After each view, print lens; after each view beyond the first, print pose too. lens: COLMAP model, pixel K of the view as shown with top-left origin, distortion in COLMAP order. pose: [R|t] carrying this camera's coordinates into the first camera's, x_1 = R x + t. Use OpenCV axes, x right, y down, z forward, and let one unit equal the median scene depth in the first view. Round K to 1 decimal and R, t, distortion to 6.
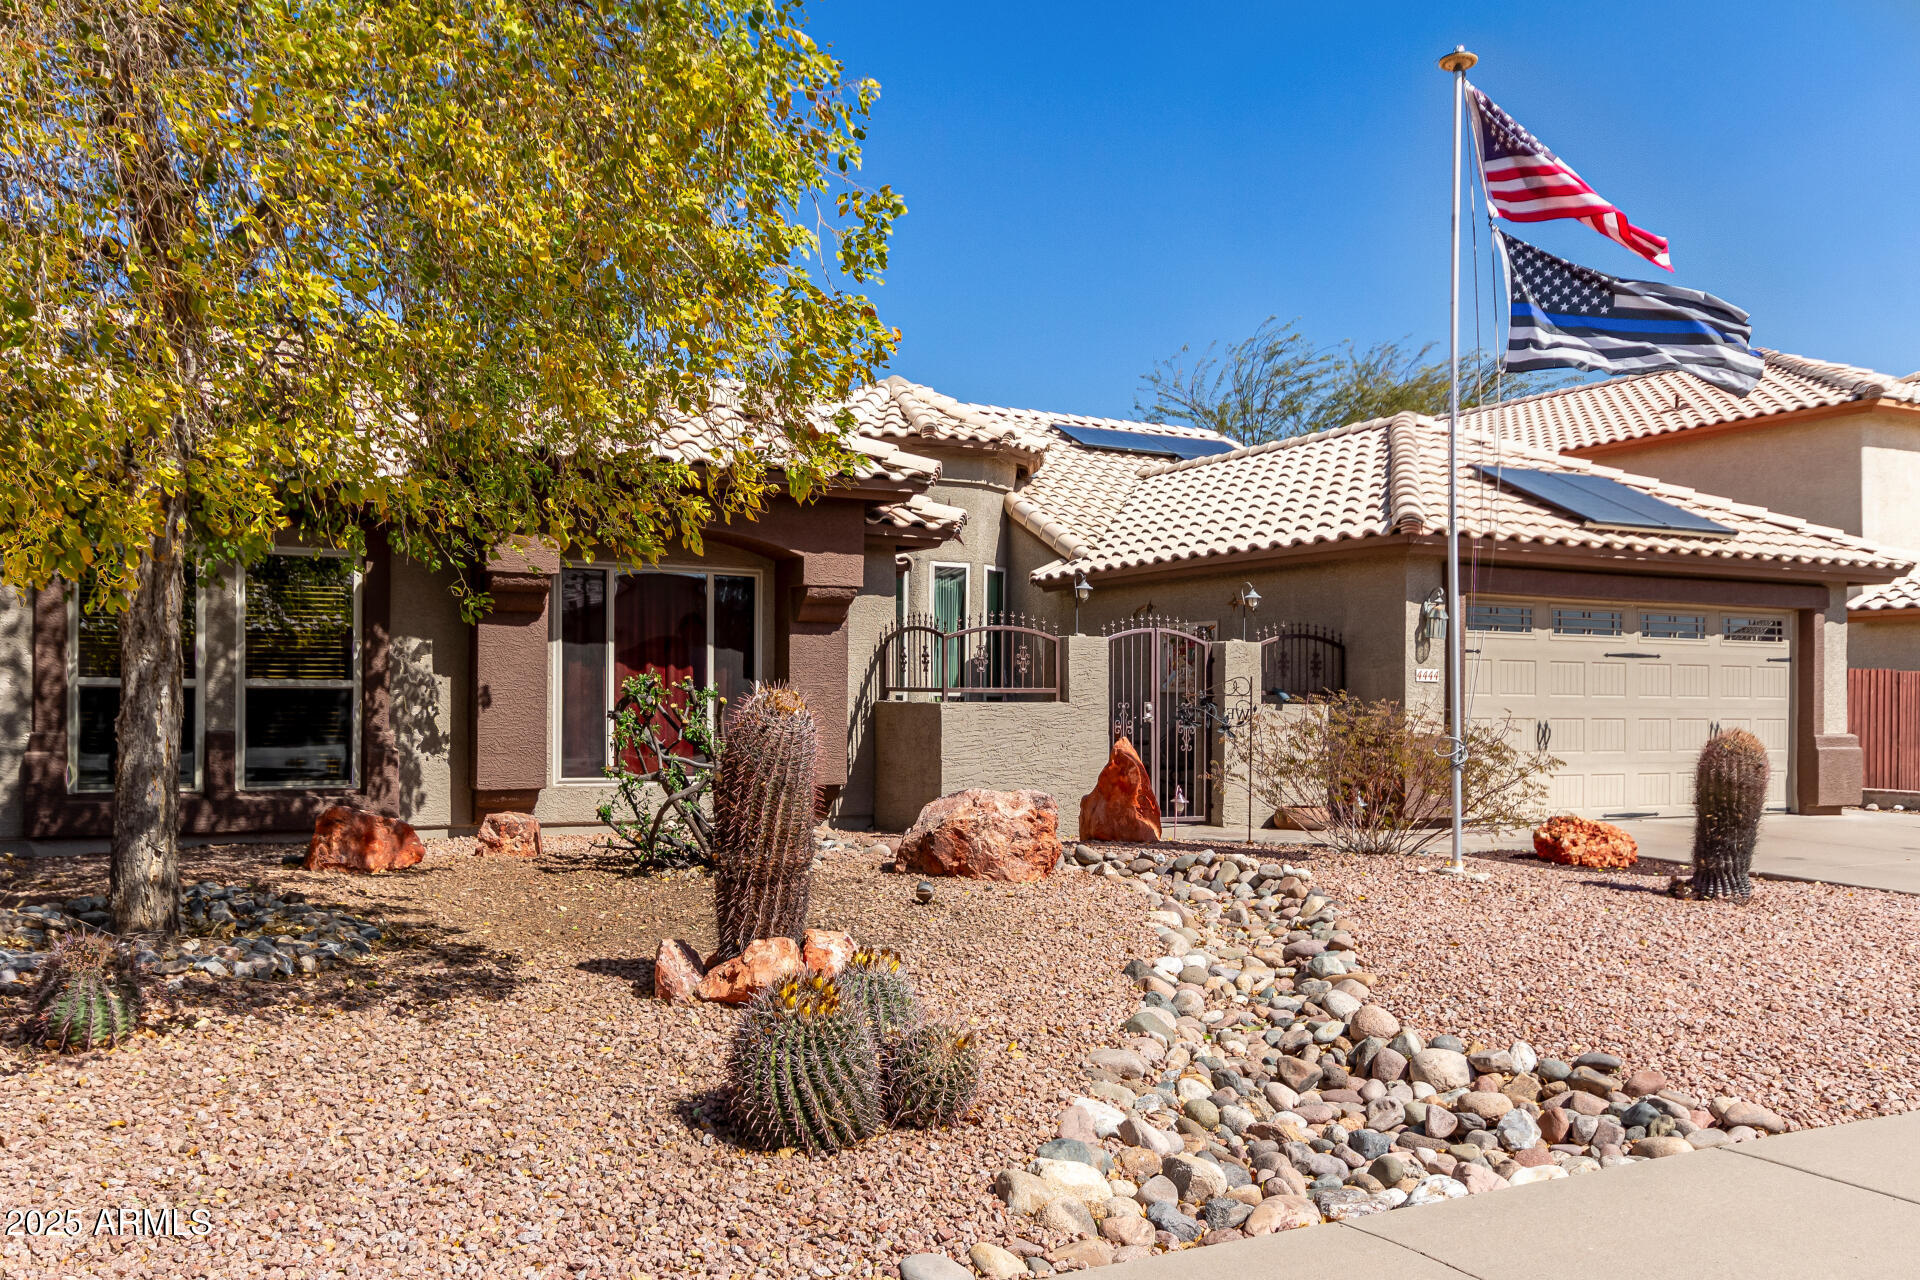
lens RADIAL K [[1399.5, 0, 960.0], [0, 1399.5, 640.0], [0, 0, 1]] dist [0.001013, 0.000177]
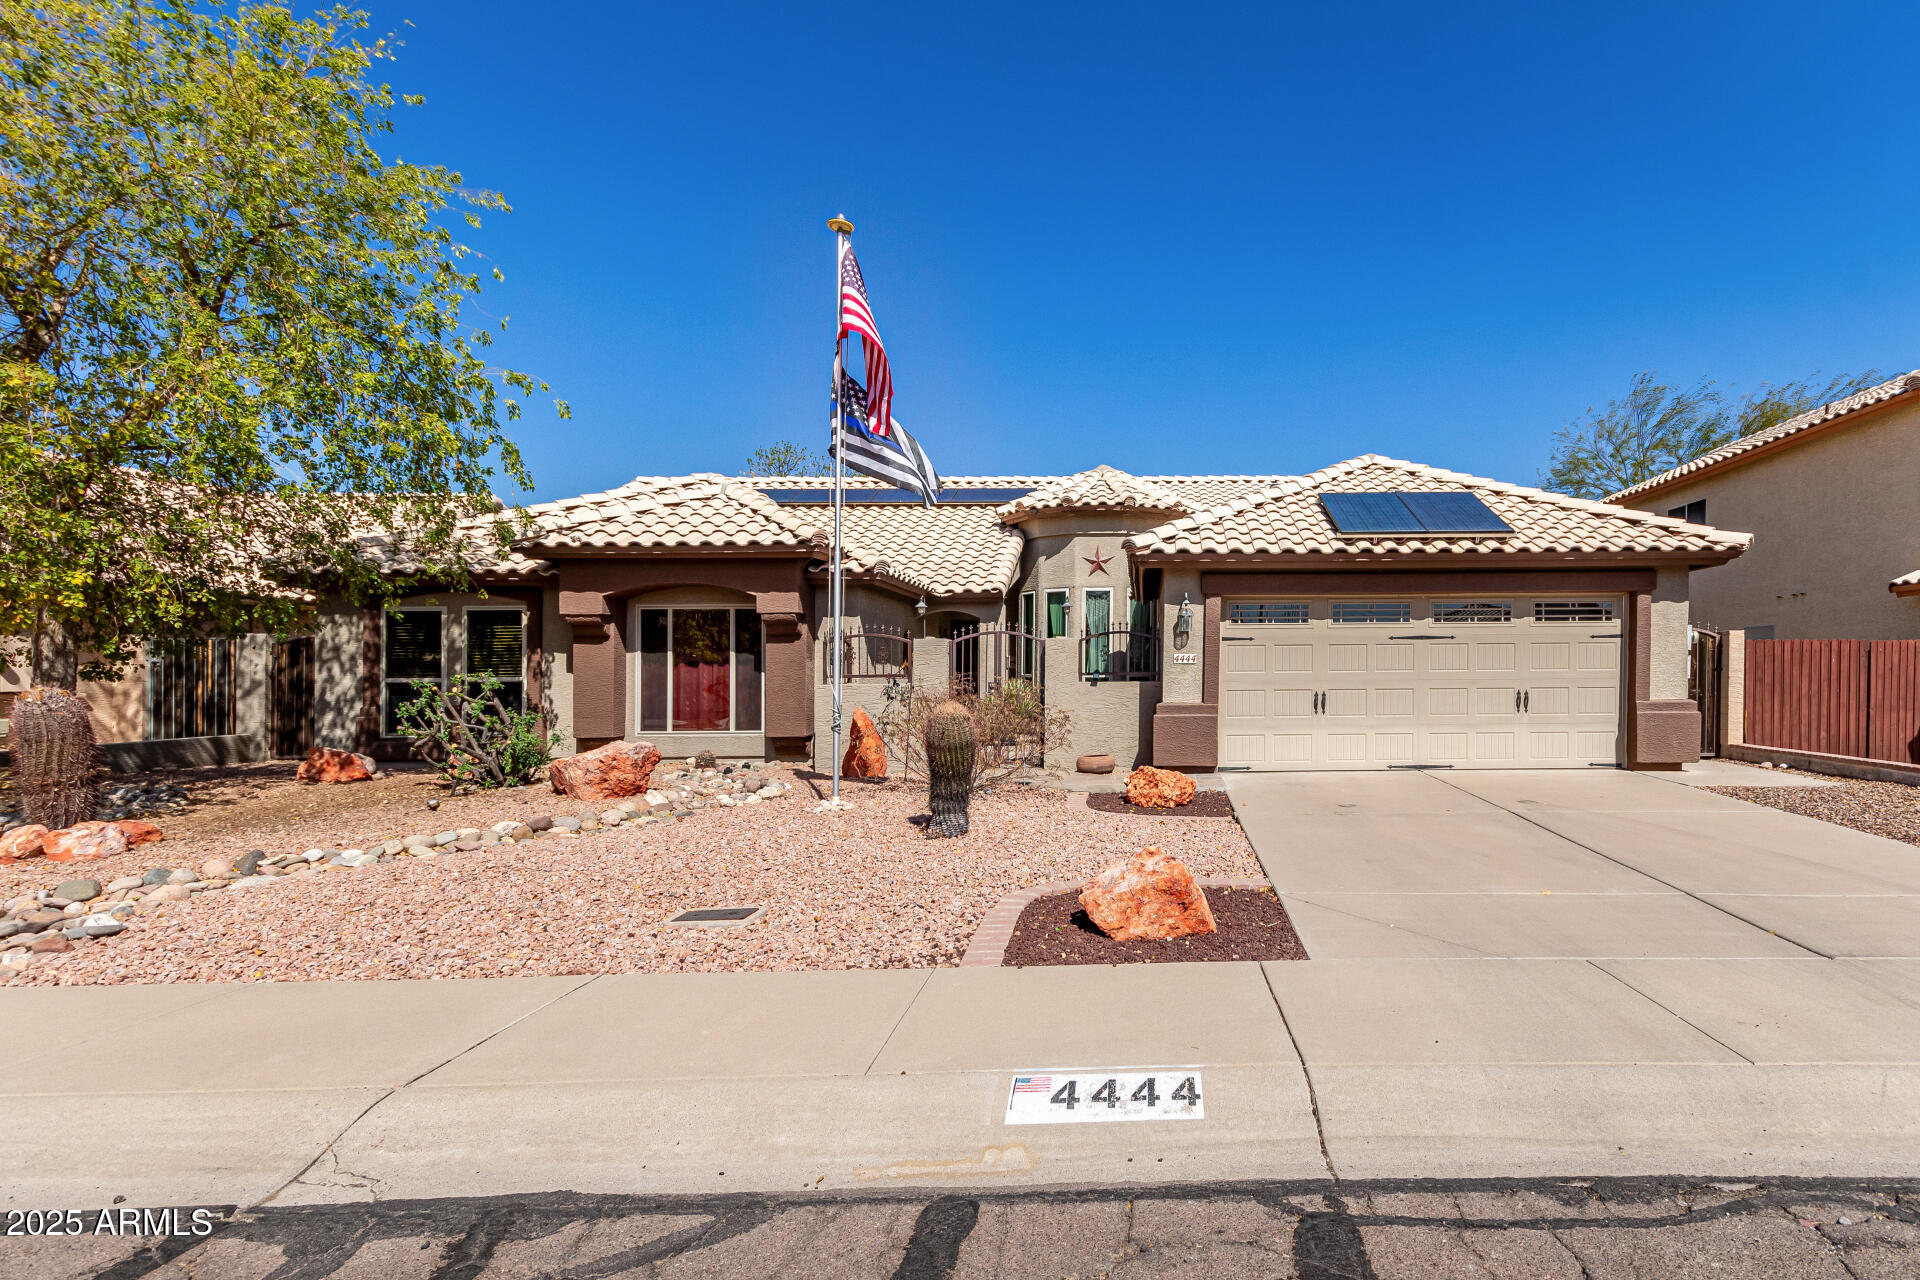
lens RADIAL K [[894.1, 0, 961.0], [0, 894.1, 628.0], [0, 0, 1]] dist [0.000890, 0.000374]
pose [[0.921004, -0.037945, -0.387701, 0.407296], [0.031972, 0.999250, -0.021847, 0.006986], [0.388239, 0.007725, 0.921526, 0.113947]]
